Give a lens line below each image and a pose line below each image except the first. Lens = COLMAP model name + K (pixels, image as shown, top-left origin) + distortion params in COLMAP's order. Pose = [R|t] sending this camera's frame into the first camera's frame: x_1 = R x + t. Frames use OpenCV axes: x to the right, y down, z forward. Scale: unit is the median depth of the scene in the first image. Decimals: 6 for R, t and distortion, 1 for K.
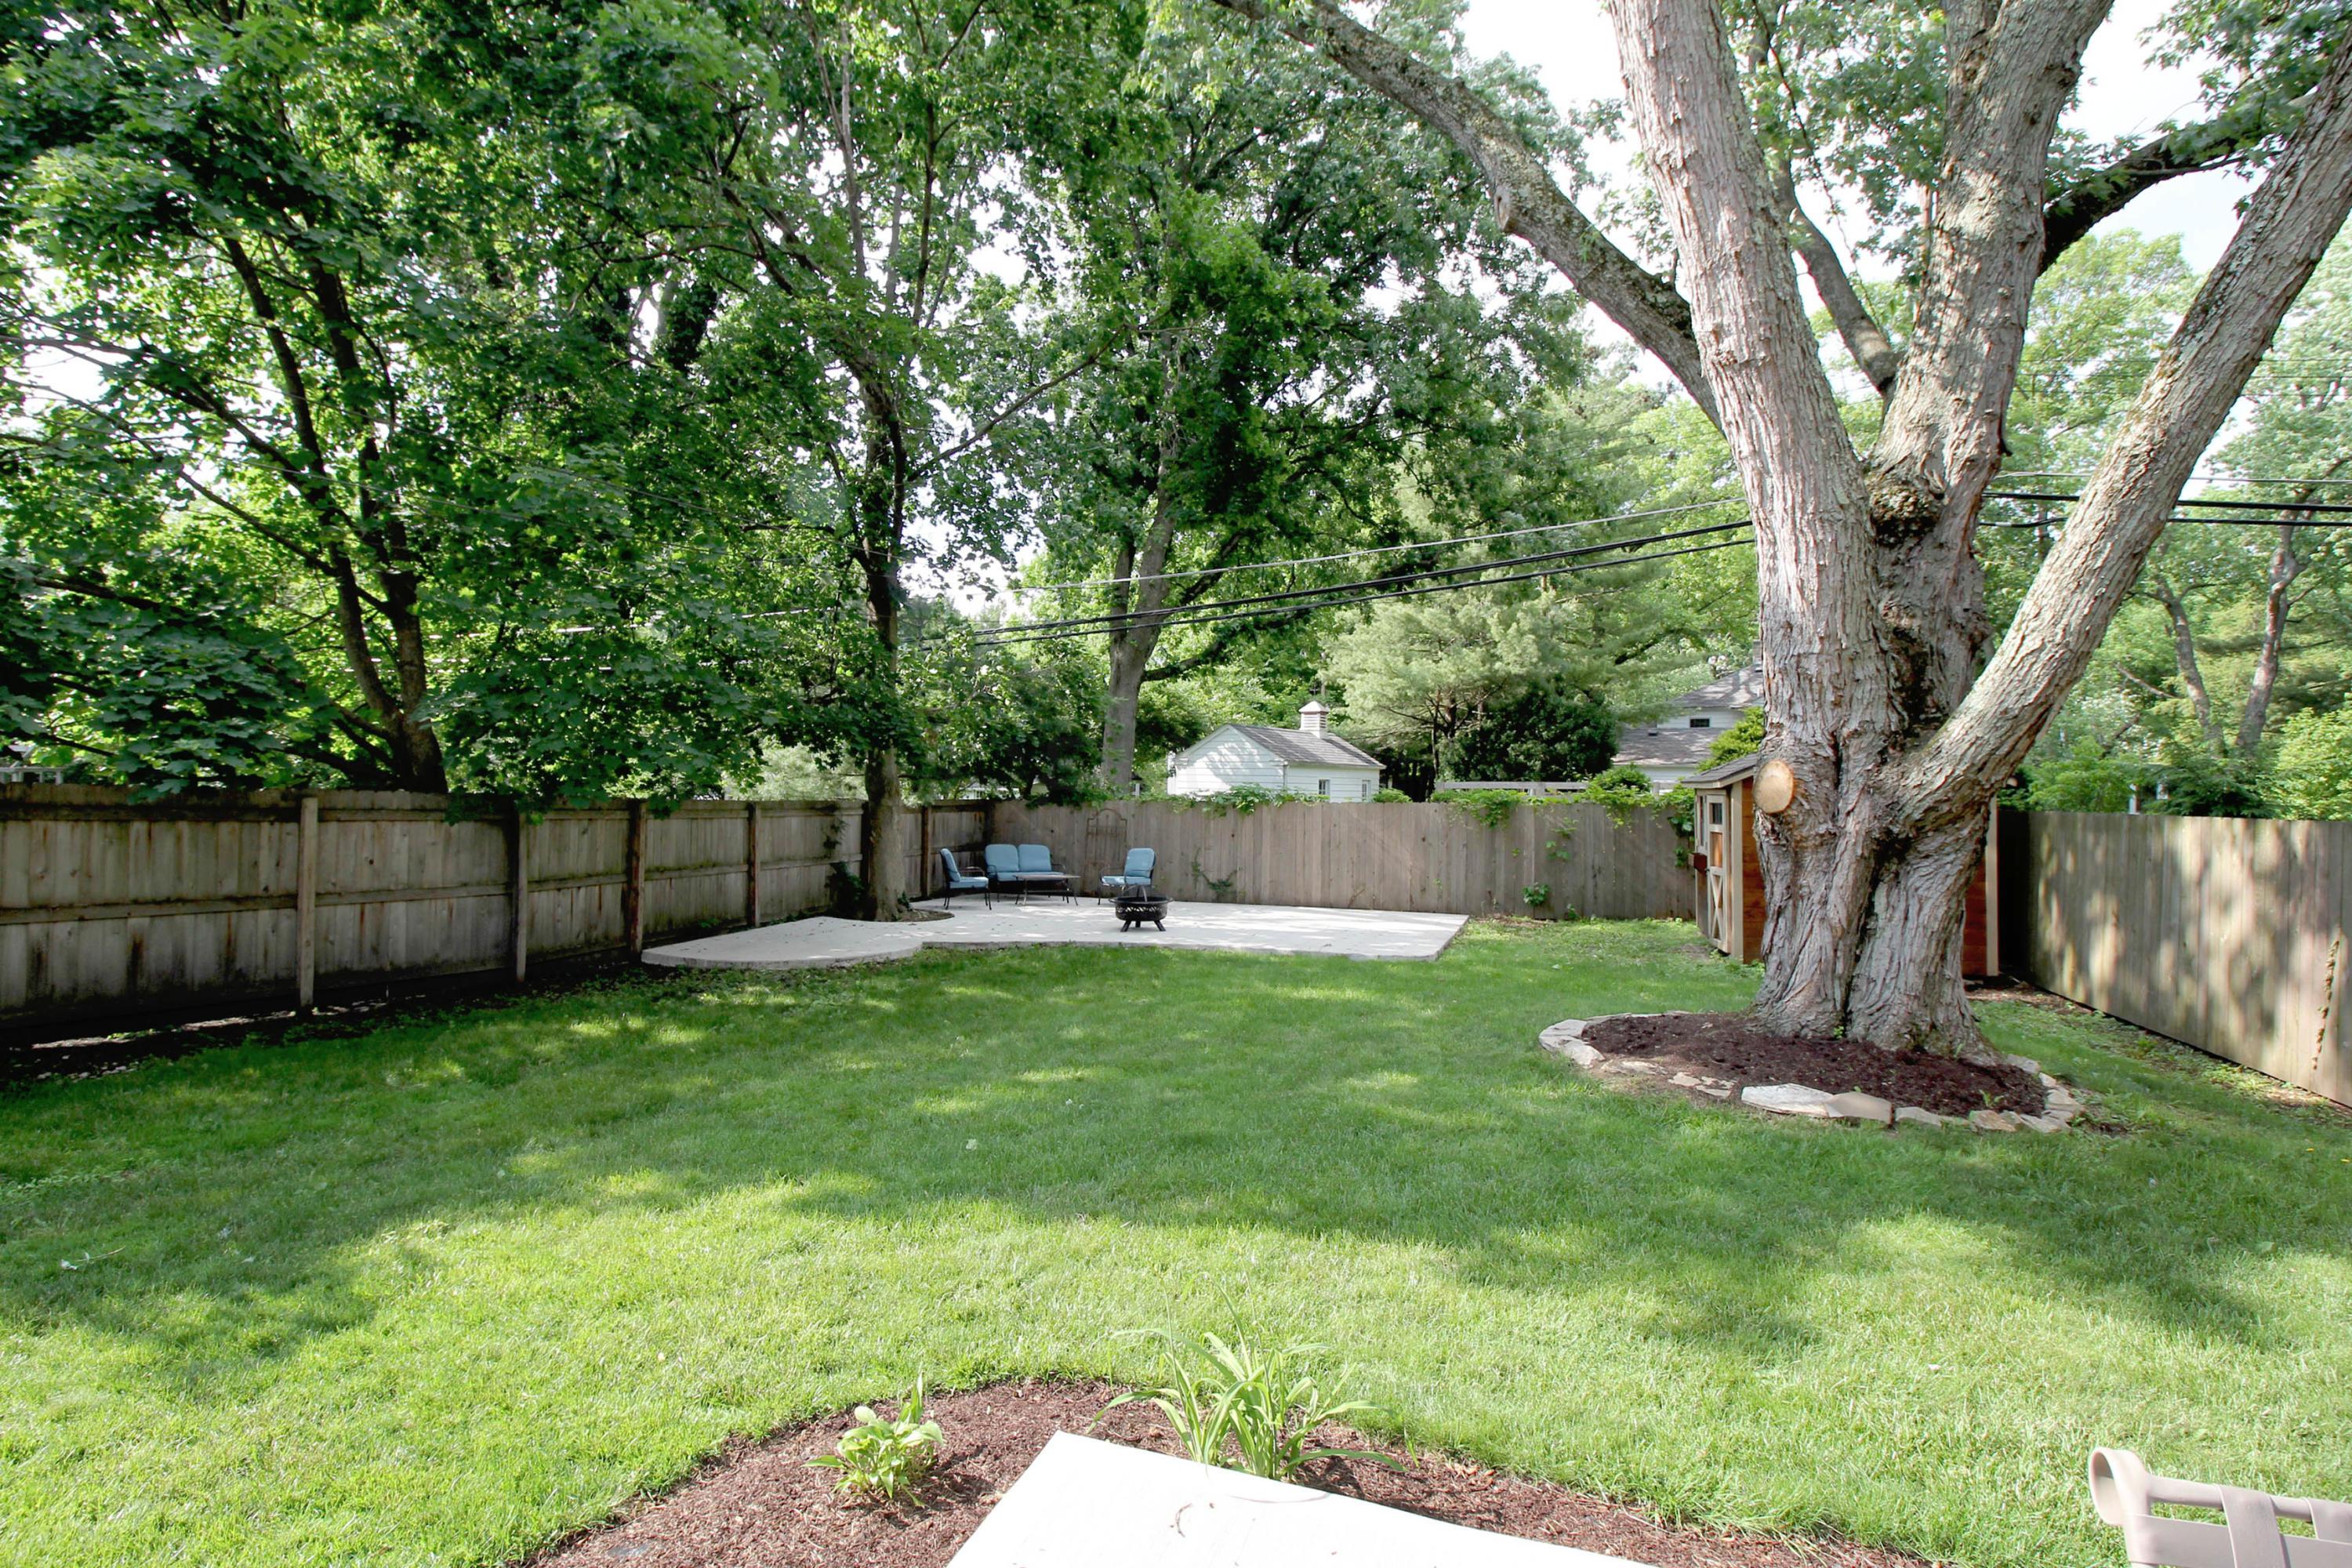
lens RADIAL K [[1116.1, 0, 1180.4], [0, 1116.1, 788.0], [0, 0, 1]] dist [-0.011716, -0.001007]
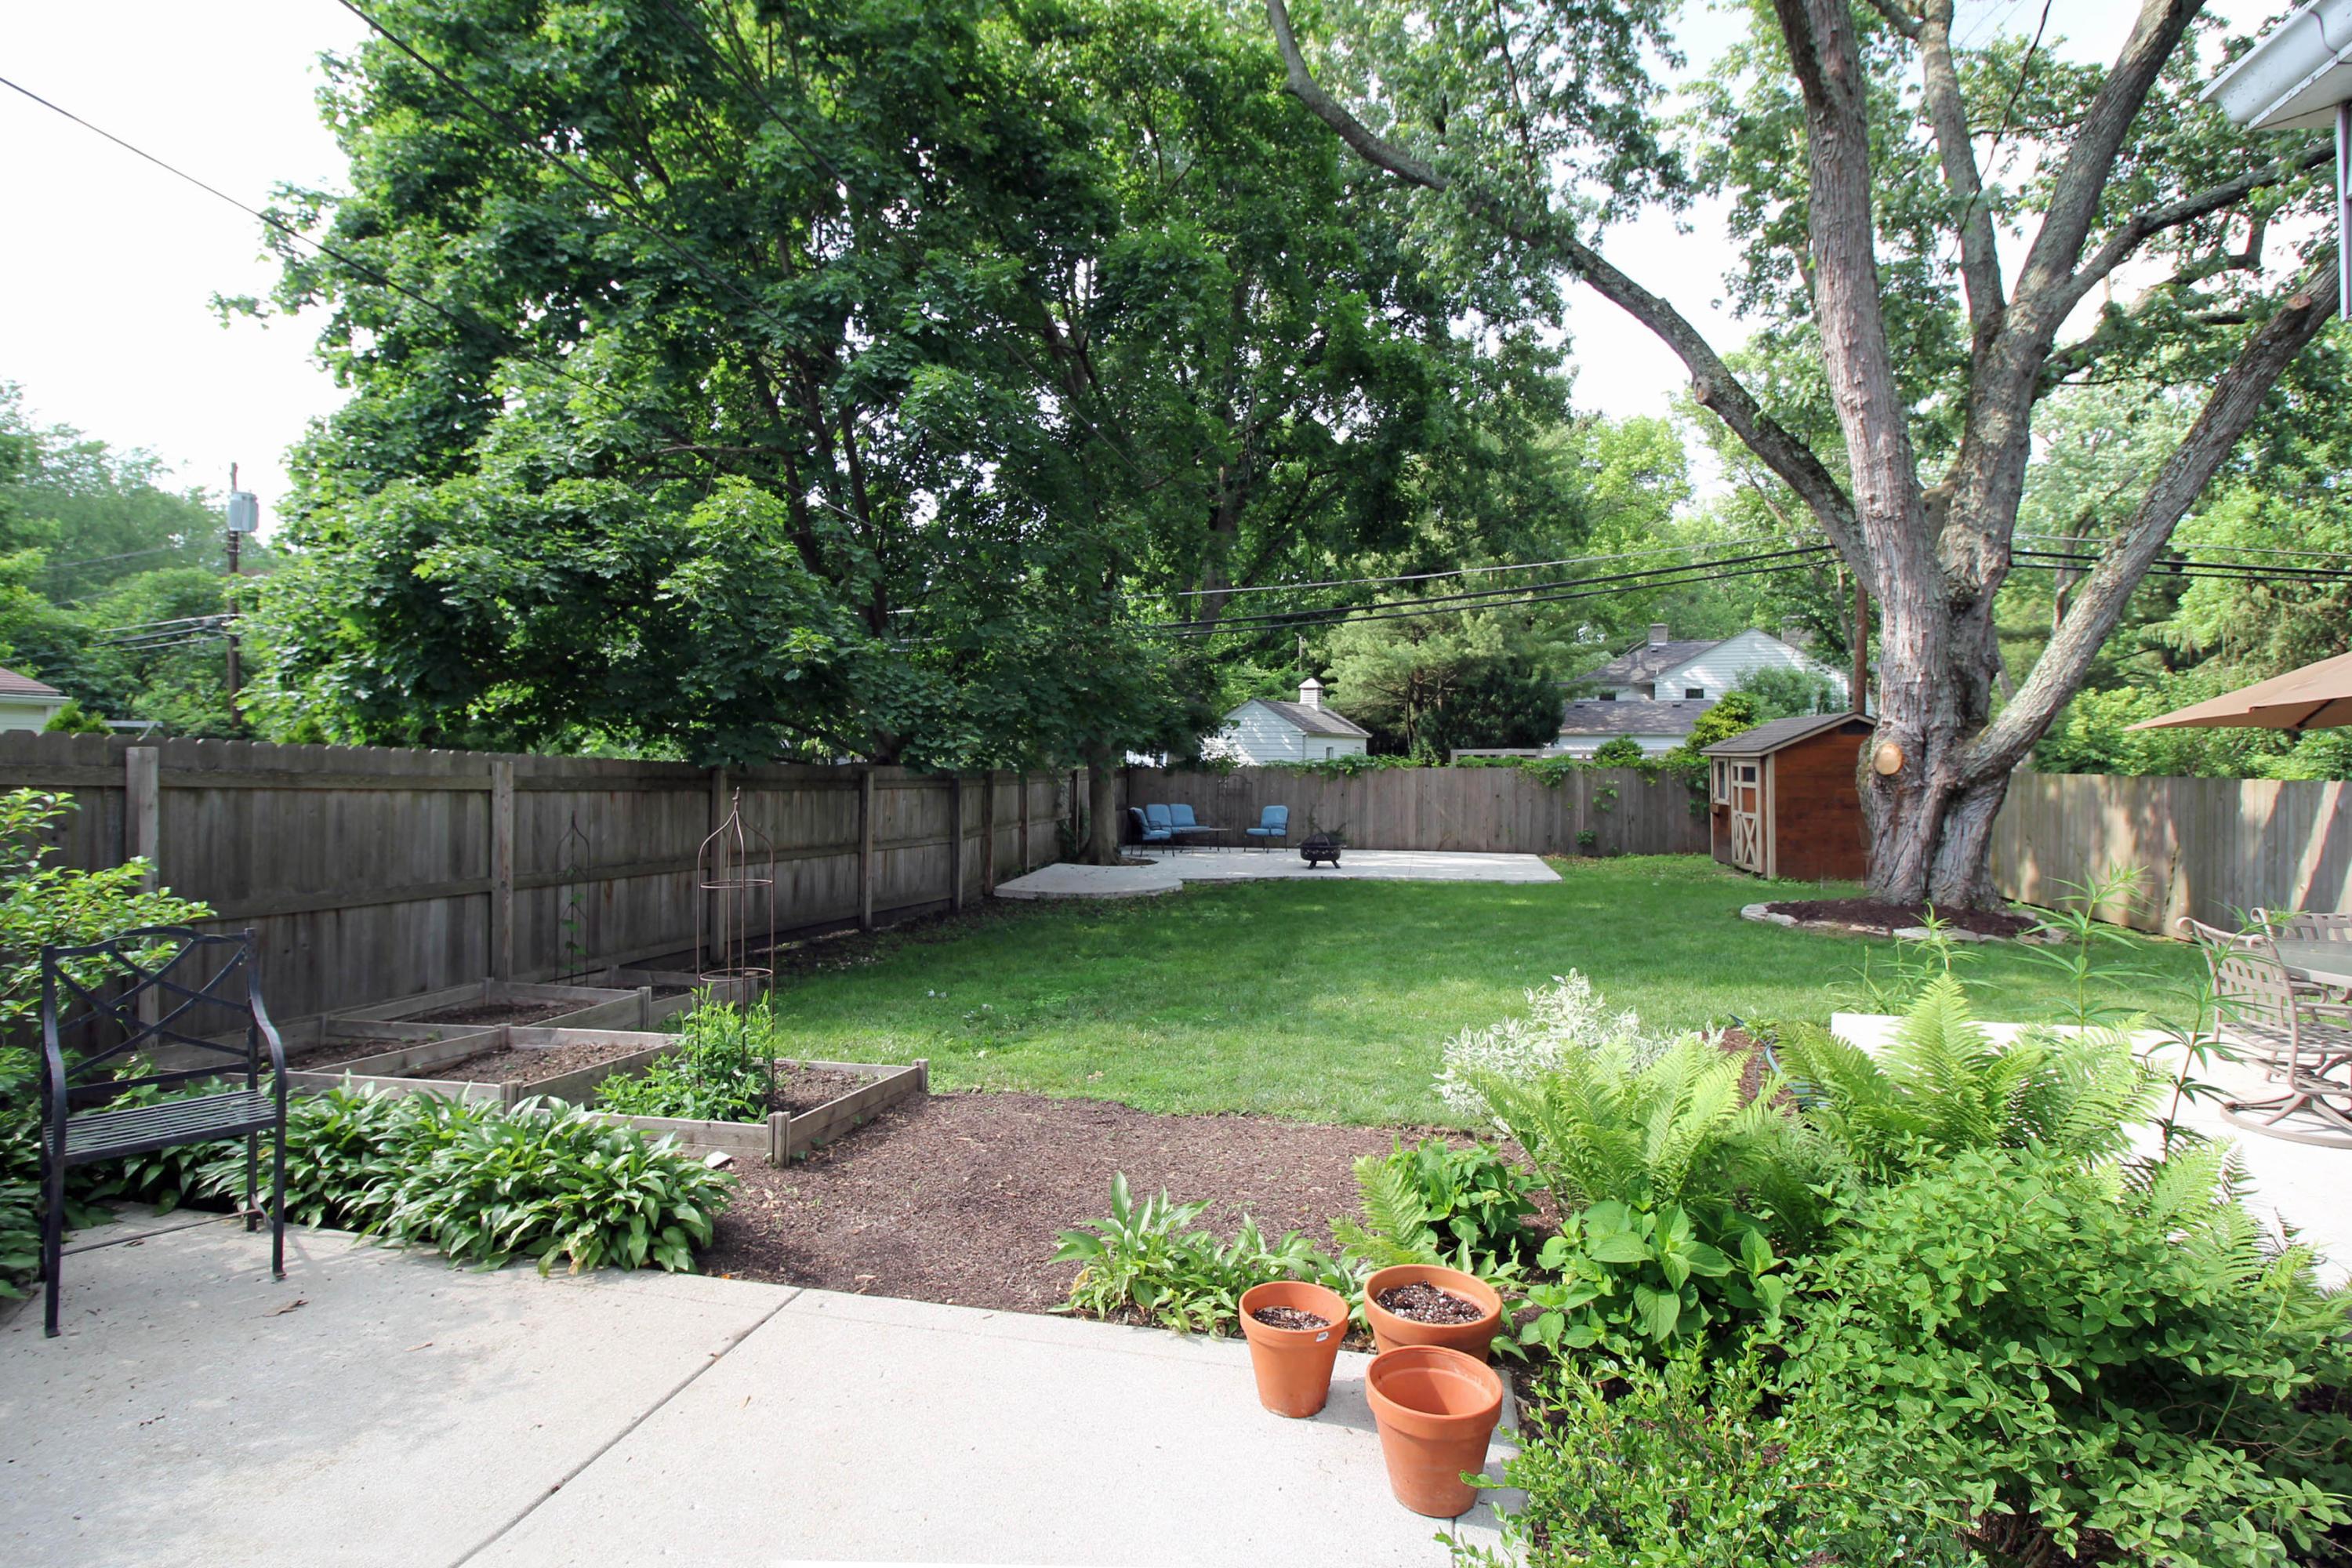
lens RADIAL K [[1116.1, 0, 1177.1], [0, 1116.1, 760.9], [0, 0, 1]] dist [-0.011716, -0.001007]
pose [[0.991544, -0.006066, 0.129627, -0.431960], [0.004944, 0.999947, 0.008976, -0.010937], [-0.129674, -0.008260, 0.991522, -0.307914]]
